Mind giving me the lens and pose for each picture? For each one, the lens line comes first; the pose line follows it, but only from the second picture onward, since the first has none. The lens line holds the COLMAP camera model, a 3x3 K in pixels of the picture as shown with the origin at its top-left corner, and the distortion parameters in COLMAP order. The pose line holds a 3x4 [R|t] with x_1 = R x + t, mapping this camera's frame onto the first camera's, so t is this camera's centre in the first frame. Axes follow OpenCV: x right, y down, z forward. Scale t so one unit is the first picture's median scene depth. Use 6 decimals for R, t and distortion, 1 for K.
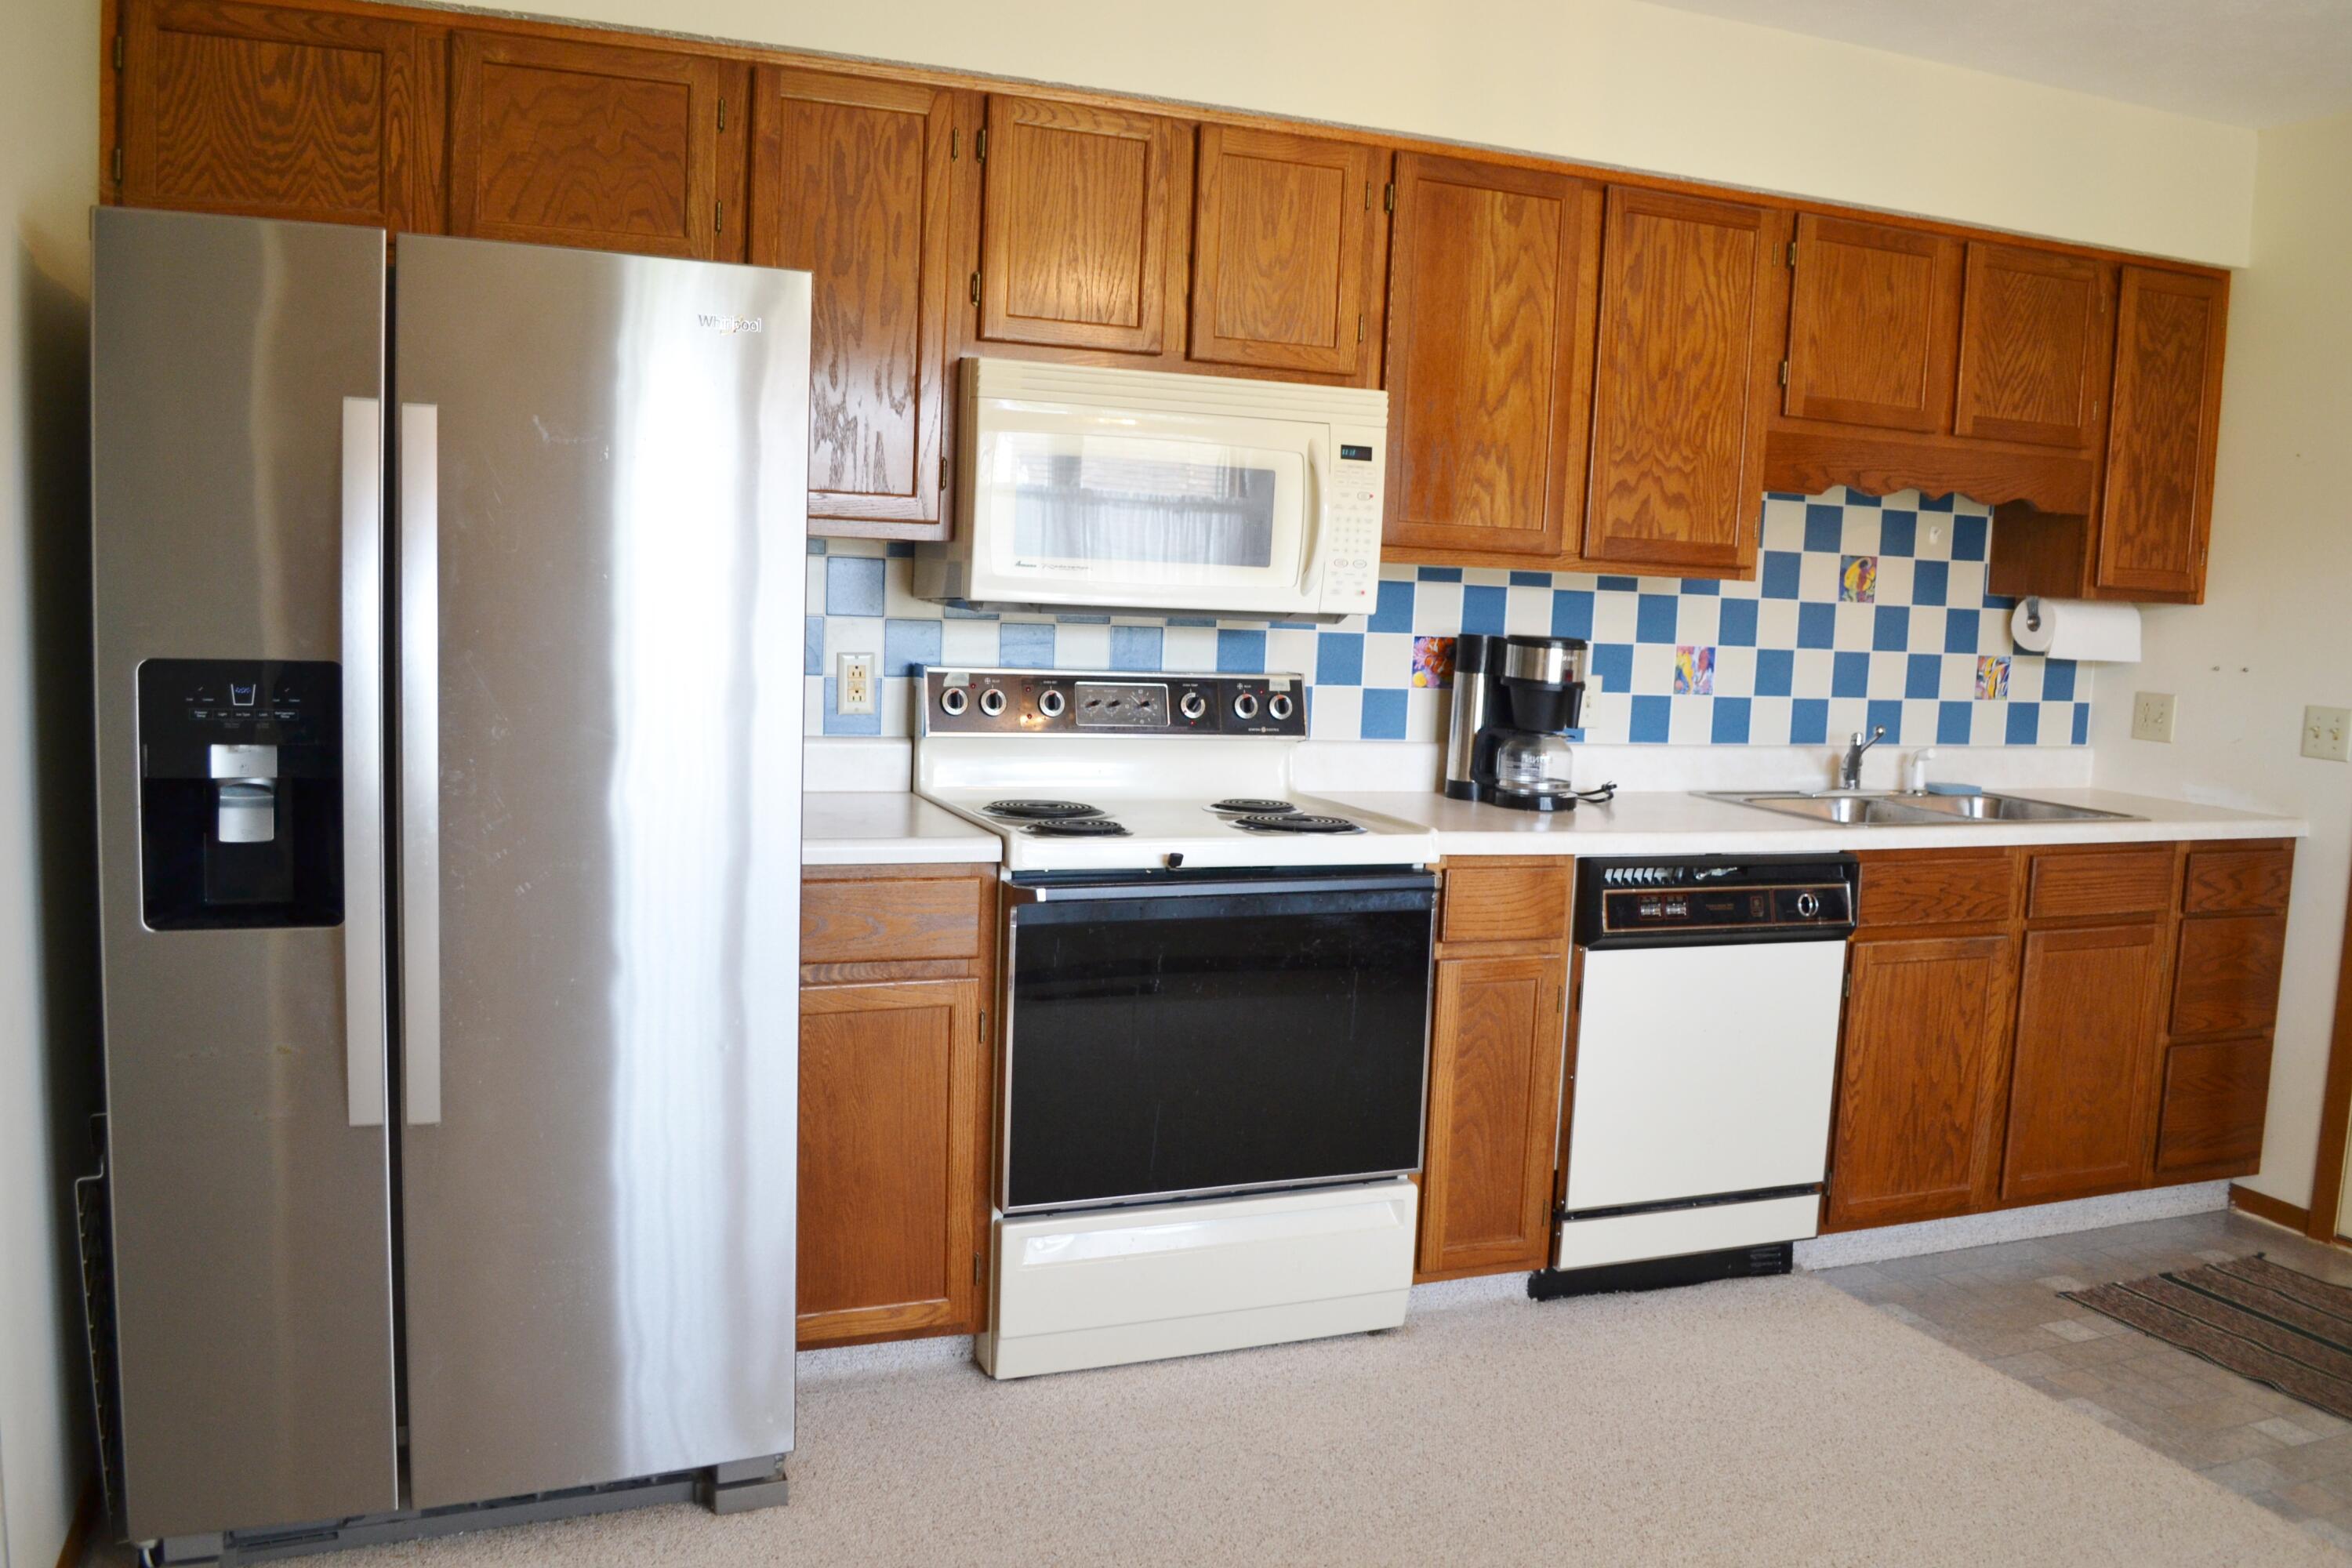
lens RADIAL K [[1872.2, 0, 1176.6], [0, 1872.2, 782.9], [0, 0, 1]] dist [-0.082985, 0.013338]
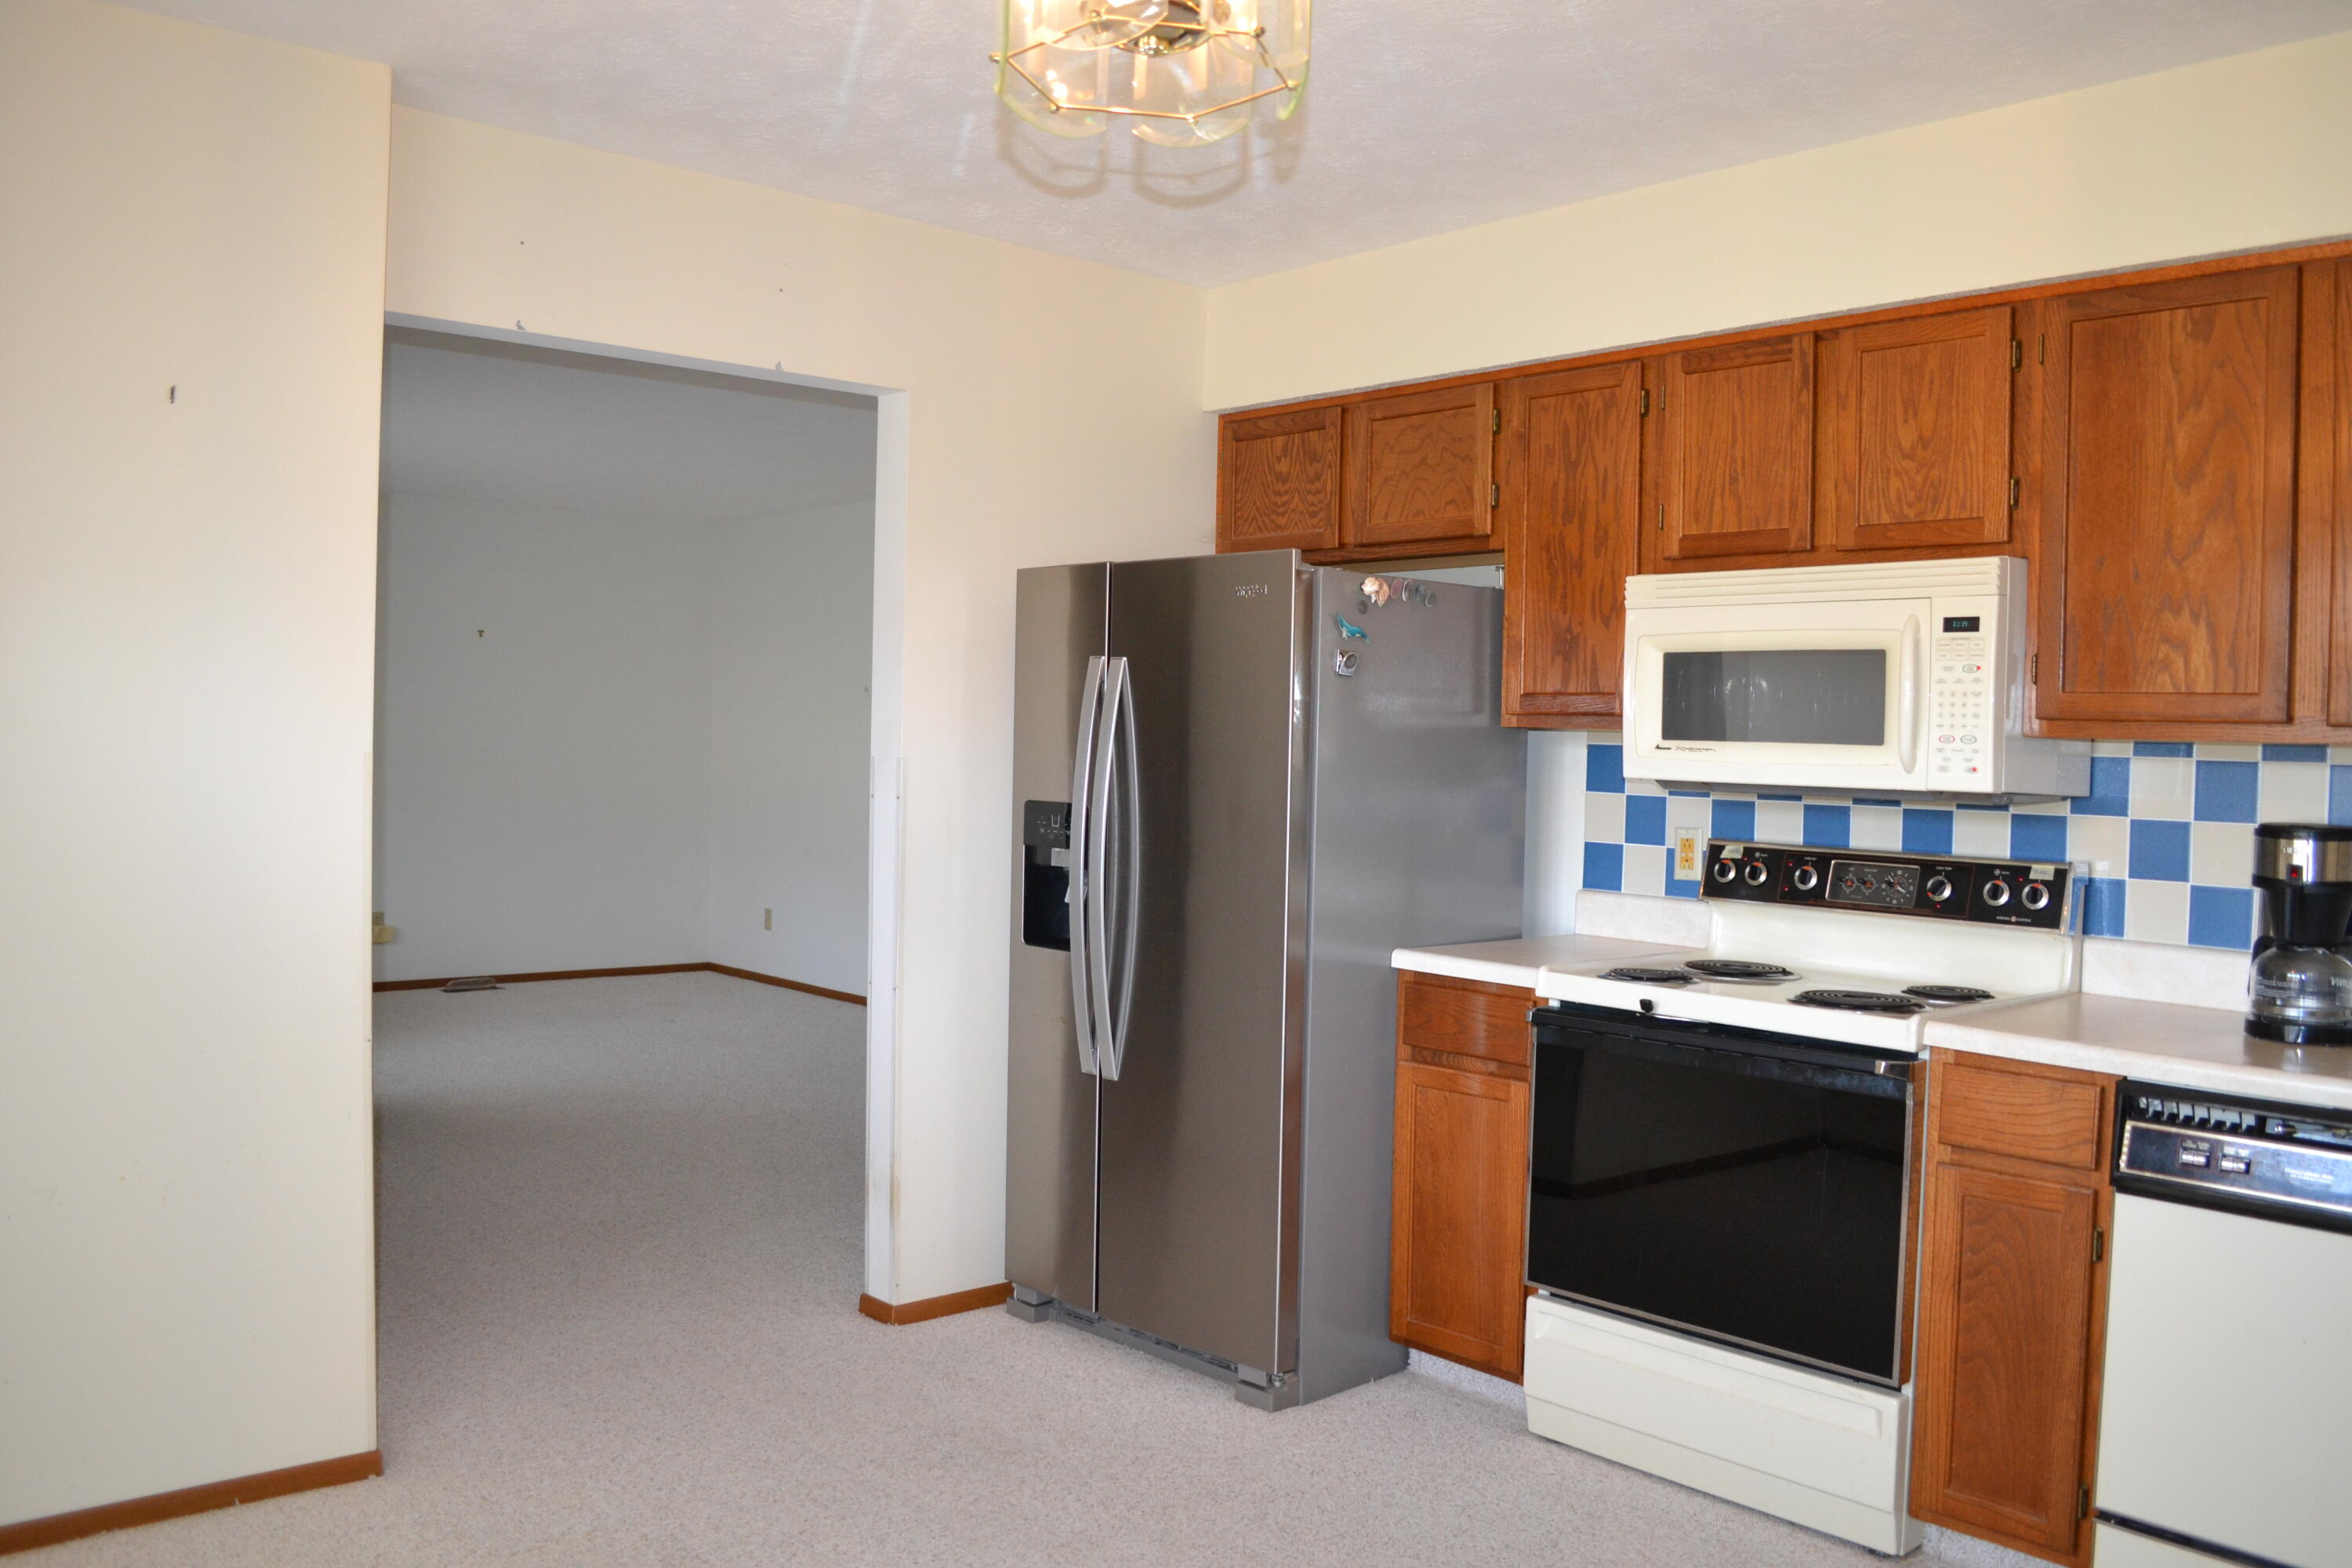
lens RADIAL K [[1872.2, 0, 1189.2], [0, 1872.2, 790.0], [0, 0, 1]] dist [-0.082985, 0.013338]
pose [[0.339628, -0.007252, -0.940532, 0.889482], [-0.115134, 0.992130, -0.049225, 0.000221], [0.933486, 0.125006, 0.336120, 0.334616]]
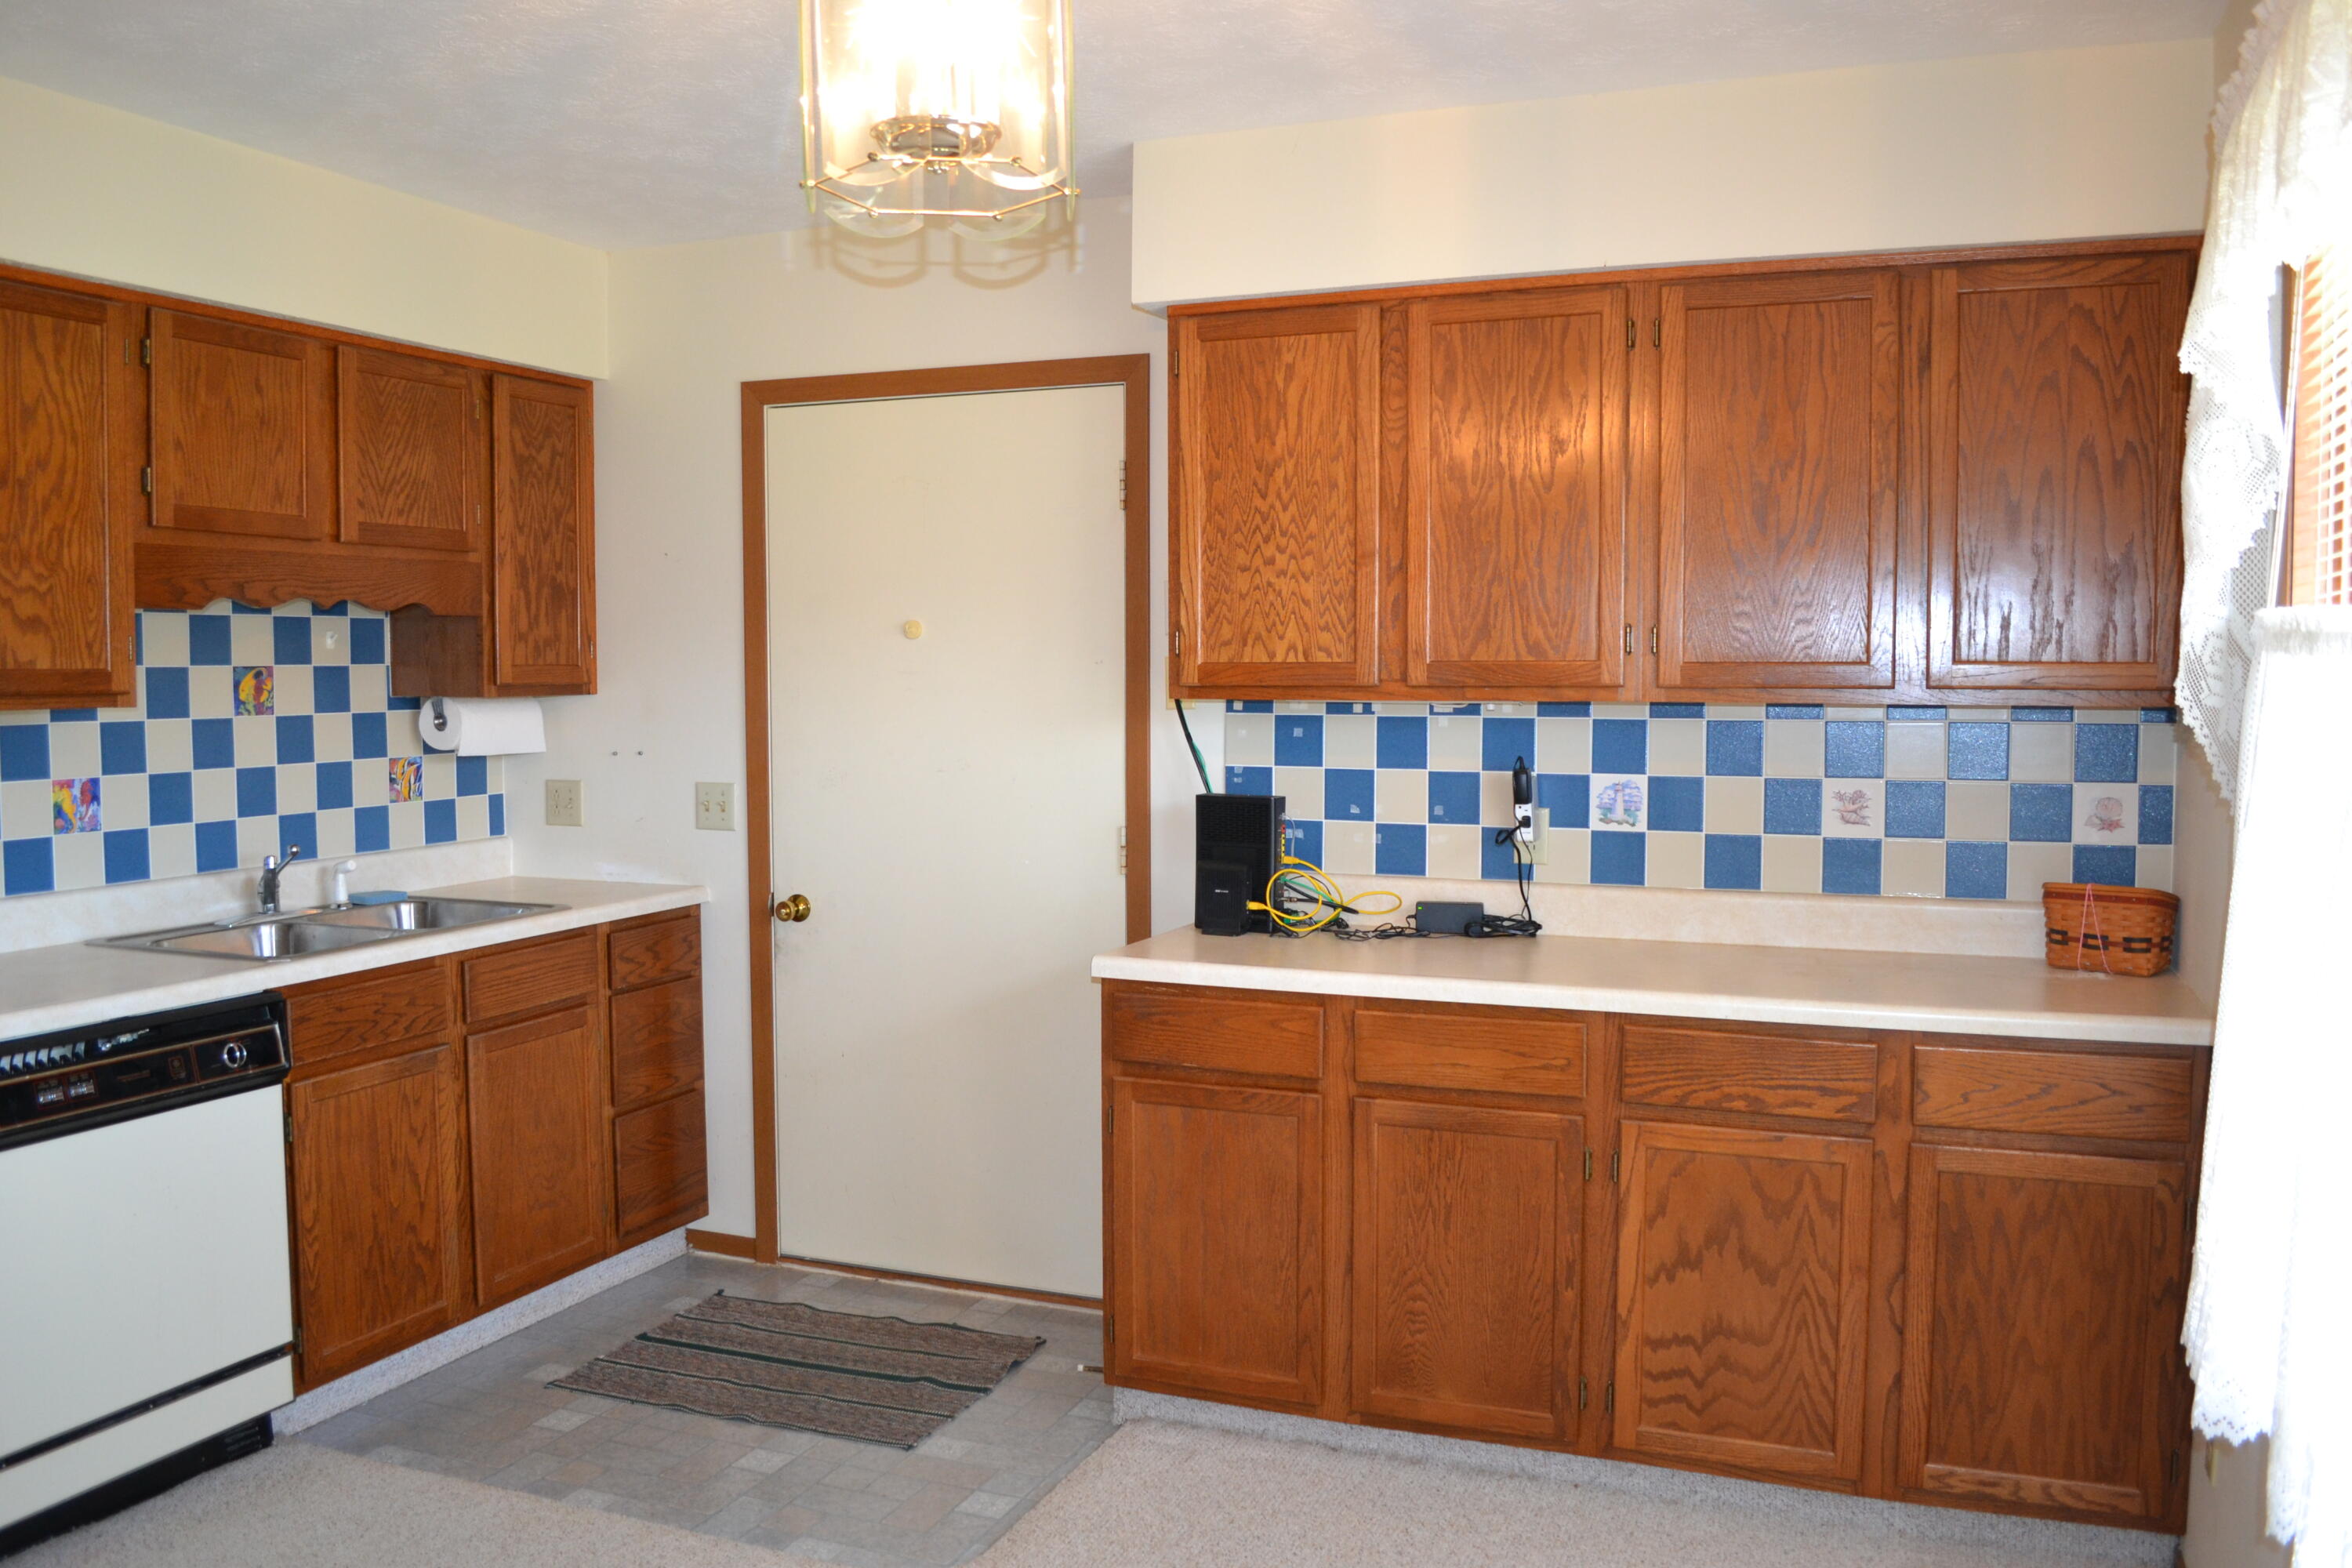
lens RADIAL K [[1872.2, 0, 1171.6], [0, 1872.2, 777.2], [0, 0, 1]] dist [-0.082985, 0.013338]
pose [[0.692250, -0.085833, 0.716536, 0.017505], [0.108748, 0.993971, 0.014005, -0.029431], [-0.713417, 0.068227, 0.697410, 0.013375]]
